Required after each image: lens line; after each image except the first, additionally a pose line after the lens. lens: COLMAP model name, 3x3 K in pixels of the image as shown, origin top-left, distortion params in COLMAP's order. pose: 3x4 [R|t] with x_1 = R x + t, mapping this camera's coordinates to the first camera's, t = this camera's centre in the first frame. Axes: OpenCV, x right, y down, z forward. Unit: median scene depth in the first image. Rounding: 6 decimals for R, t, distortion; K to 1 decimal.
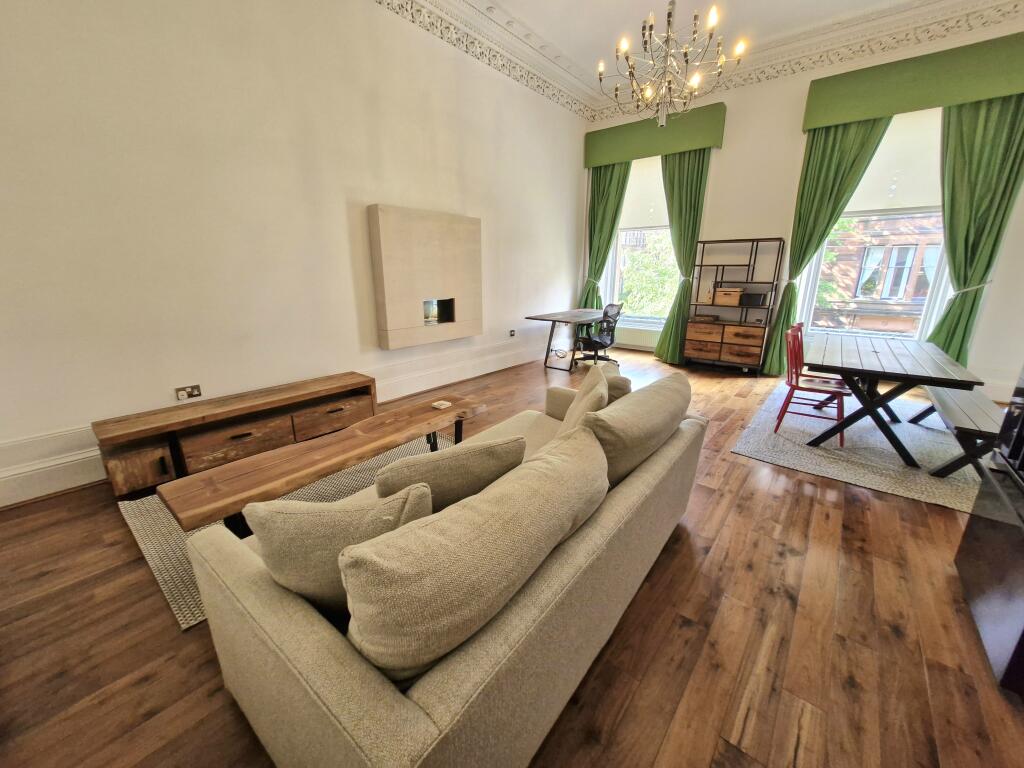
lens RADIAL K [[402.3, 0, 512.0], [0, 402.3, 384.0], [0, 0, 1]] dist [-0.009230, 0.000005]
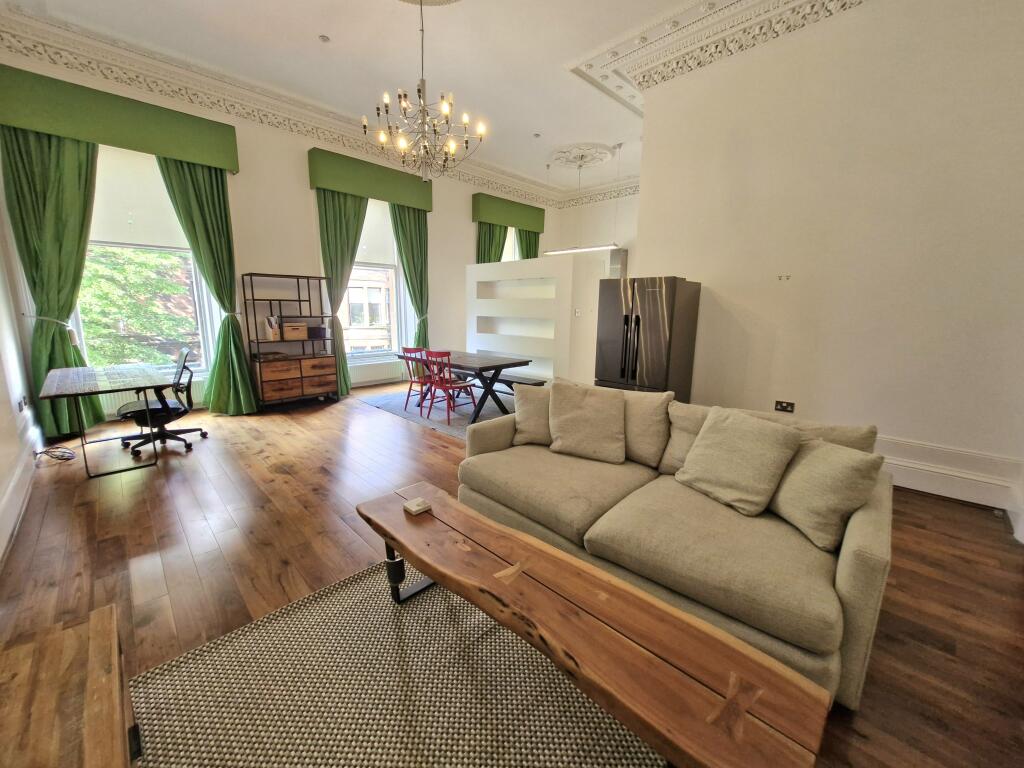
lens RADIAL K [[403.5, 0, 512.0], [0, 403.5, 384.0], [0, 0, 1]] dist [0.001111, 0.000149]
pose [[0.101059, -0.188880, 0.976786, -0.416431], [0.260283, 0.952636, 0.157281, -0.112444], [-0.960229, 0.238346, 0.145434, 0.371552]]
